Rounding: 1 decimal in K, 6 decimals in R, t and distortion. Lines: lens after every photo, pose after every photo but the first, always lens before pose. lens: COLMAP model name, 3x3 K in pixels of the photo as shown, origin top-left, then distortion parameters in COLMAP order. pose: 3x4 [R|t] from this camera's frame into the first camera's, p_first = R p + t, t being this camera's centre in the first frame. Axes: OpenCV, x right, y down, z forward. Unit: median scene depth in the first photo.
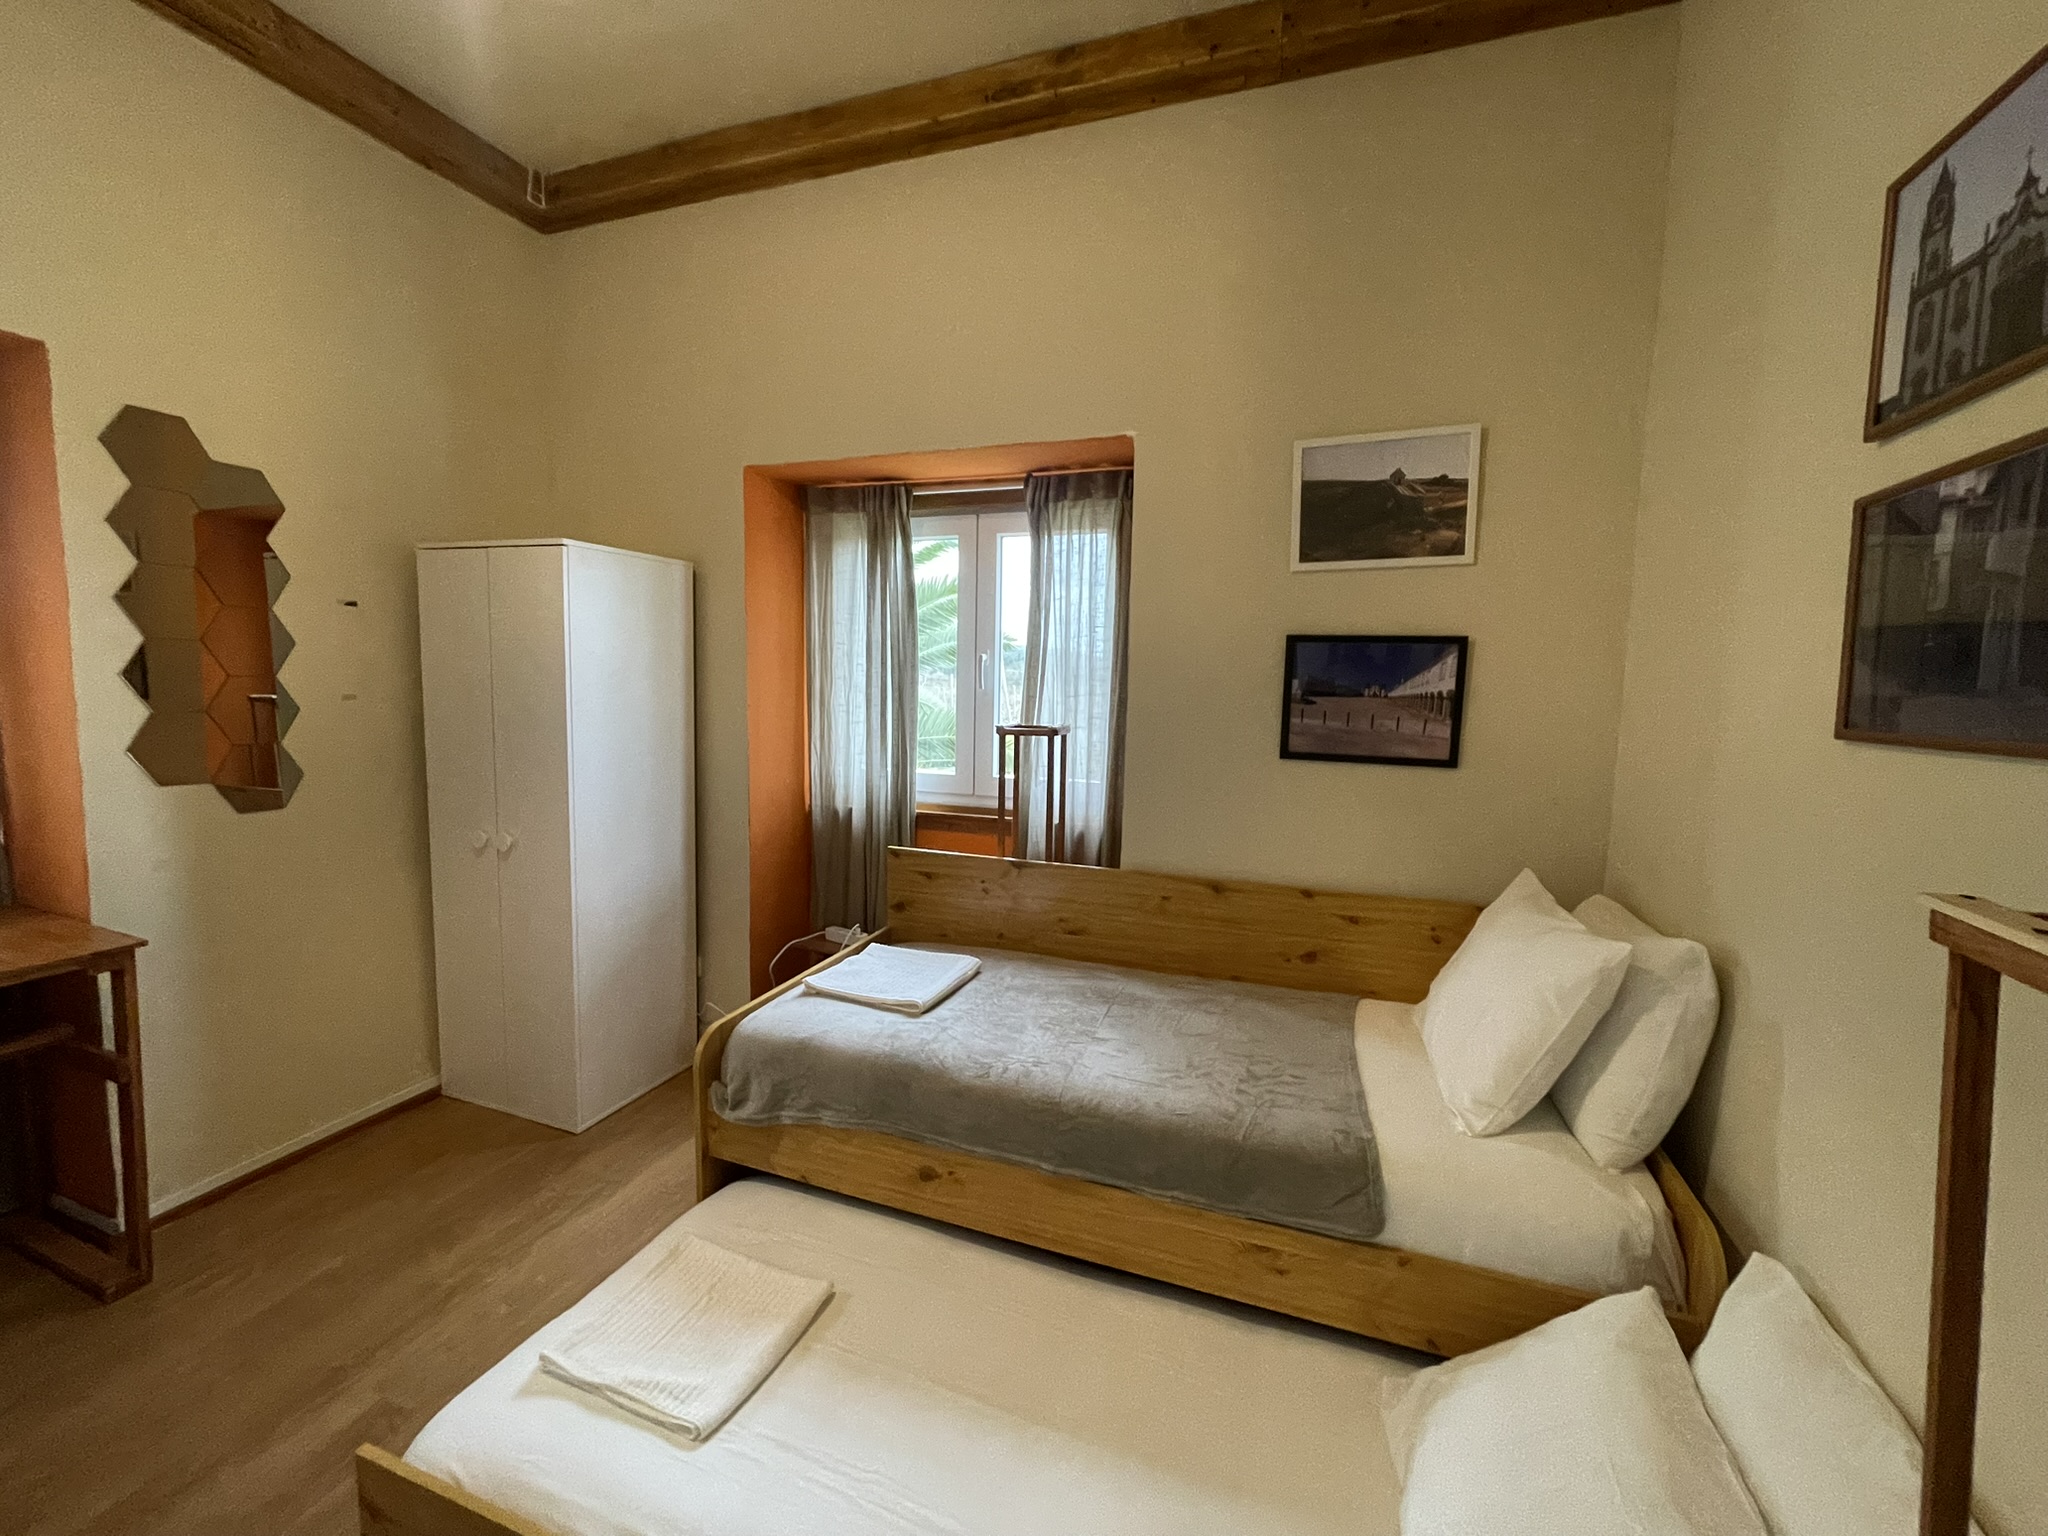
lens RADIAL K [[827.6, 0, 1023.9], [0, 827.6, 764.7], [0, 0, 1]] dist [-0.001238, -0.000176]
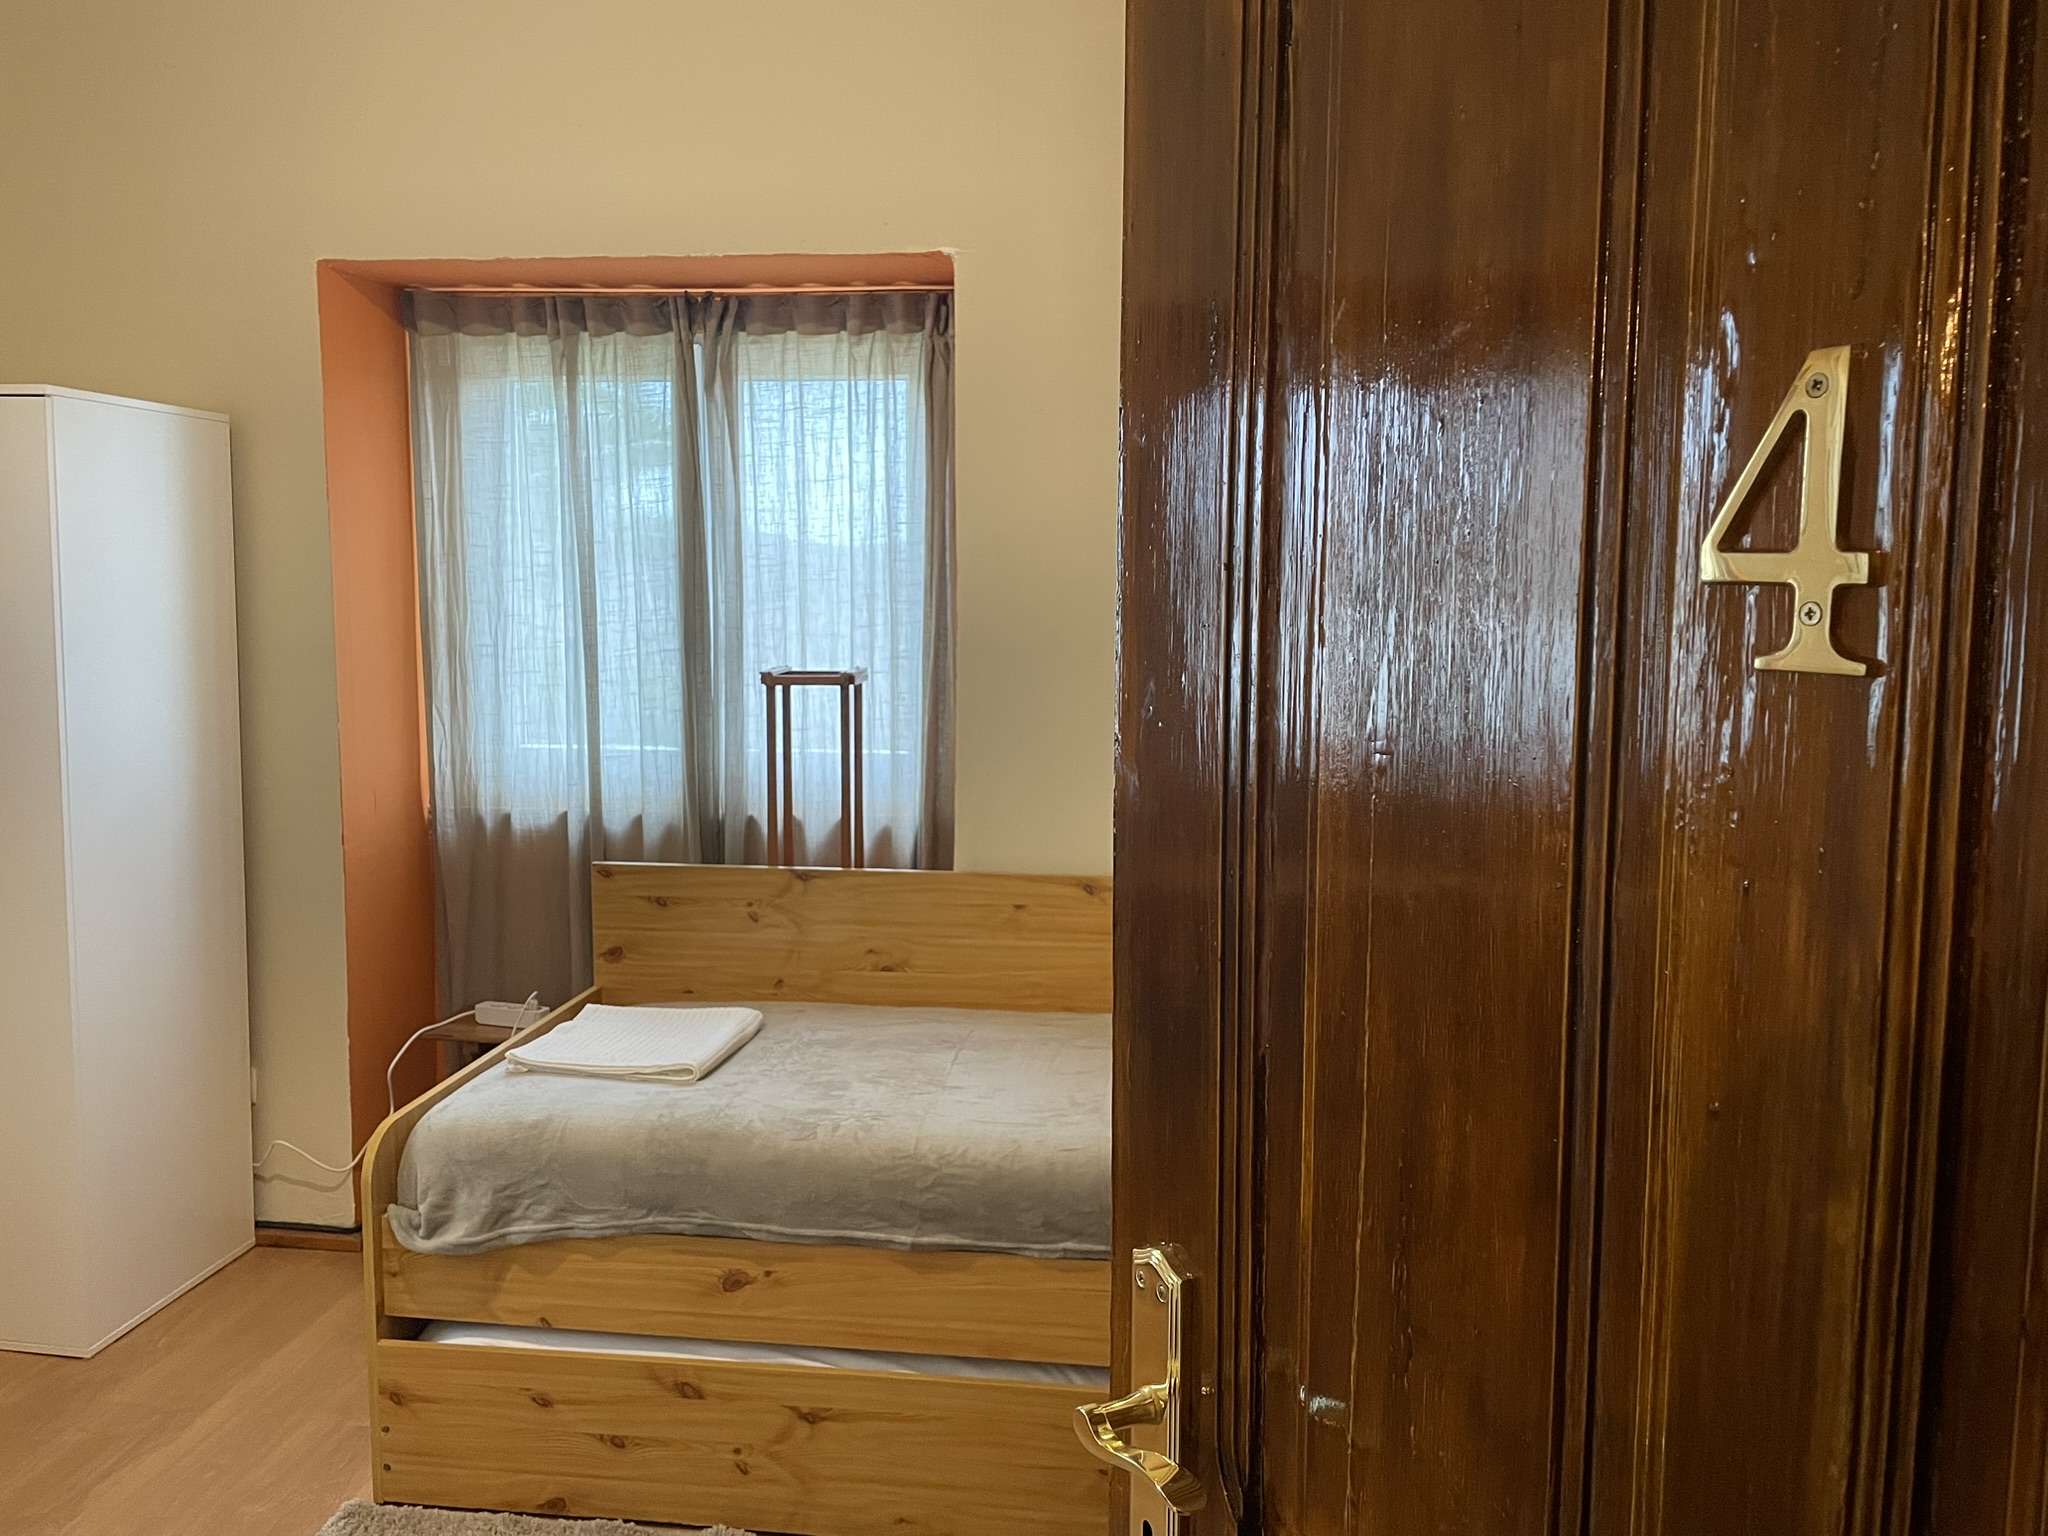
lens RADIAL K [[1550.2, 0, 1030.6], [0, 1550.2, 756.8], [0, 0, 1]] dist [0.090921, -0.109958]
pose [[0.974724, -0.037204, 0.220295, -0.119848], [0.035540, 0.999302, 0.011512, 0.017913], [-0.220570, -0.003392, 0.975365, -0.334695]]
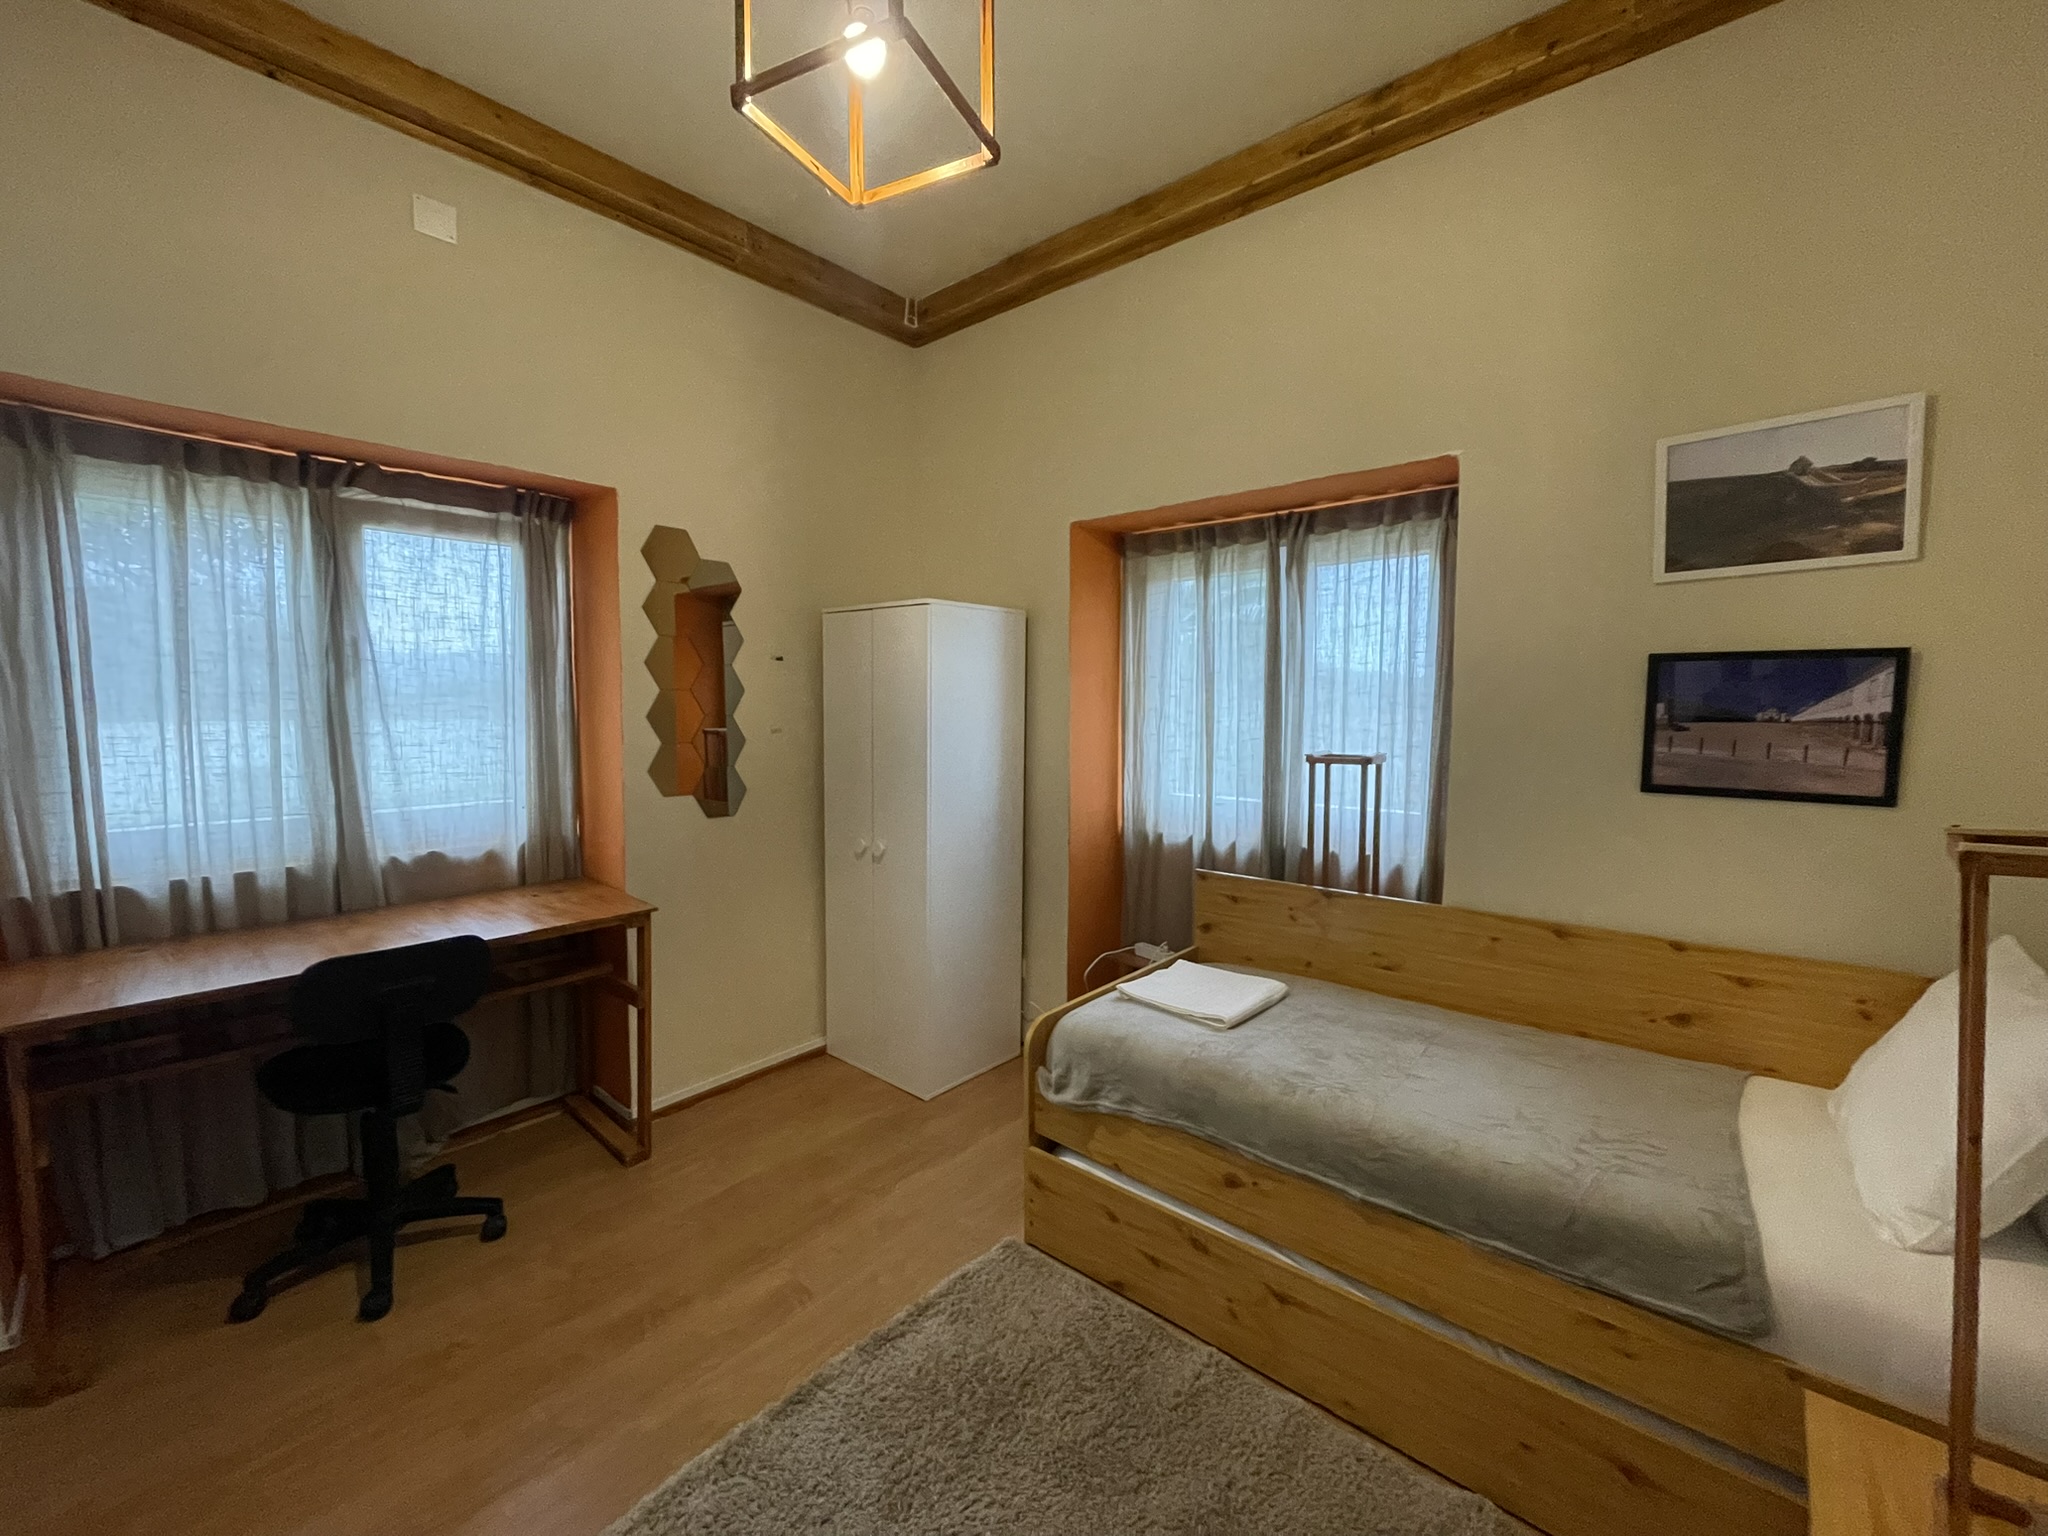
lens RADIAL K [[827.6, 0, 1023.9], [0, 827.6, 764.7], [0, 0, 1]] dist [-0.001238, -0.000176]
pose [[0.934534, 0.006856, -0.355809, 0.005256], [-0.018822, 0.999367, -0.030178, 0.002941], [0.355377, 0.034900, 0.934071, -0.074425]]
